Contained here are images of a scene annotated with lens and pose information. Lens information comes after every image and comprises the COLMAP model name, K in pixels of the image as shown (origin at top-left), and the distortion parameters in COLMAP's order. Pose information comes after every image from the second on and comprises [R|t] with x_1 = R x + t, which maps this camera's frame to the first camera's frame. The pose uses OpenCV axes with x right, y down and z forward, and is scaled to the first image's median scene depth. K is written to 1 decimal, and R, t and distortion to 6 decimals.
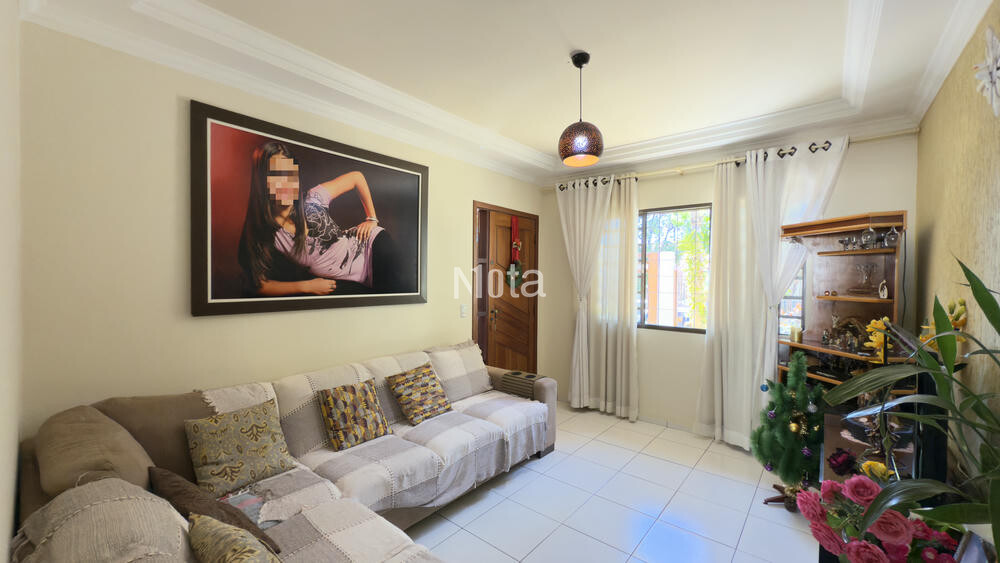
lens RADIAL K [[399.6, 0, 500.0], [0, 399.6, 281.5], [0, 0, 1]] dist [0.000097, -0.000058]
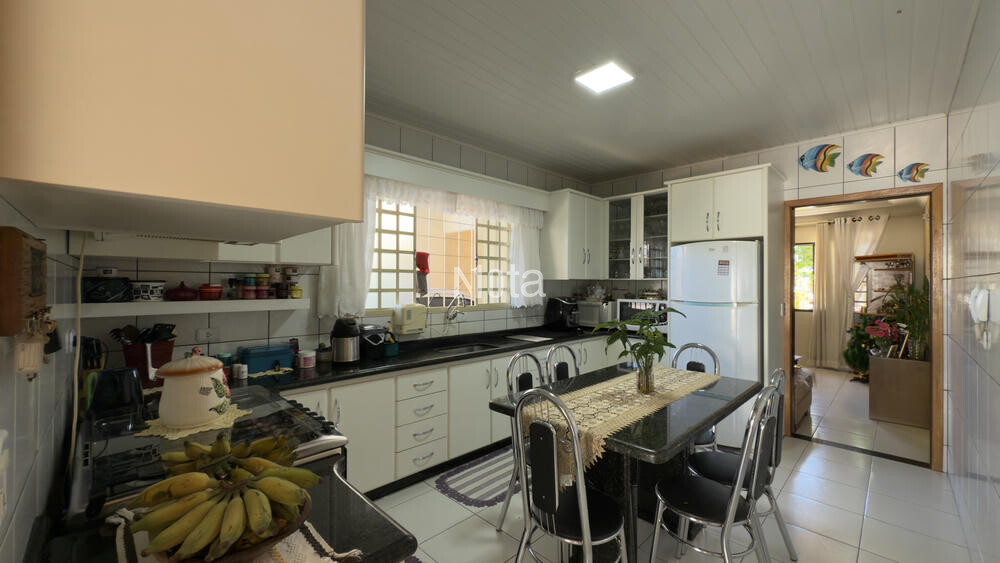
lens RADIAL K [[399.6, 0, 500.0], [0, 399.6, 281.5], [0, 0, 1]] dist [0.000097, -0.000058]
pose [[0.994769, -0.004242, -0.102057, -0.944676], [0.002008, 0.999756, -0.021976, 0.035028], [0.102126, 0.021657, 0.994536, -1.285531]]
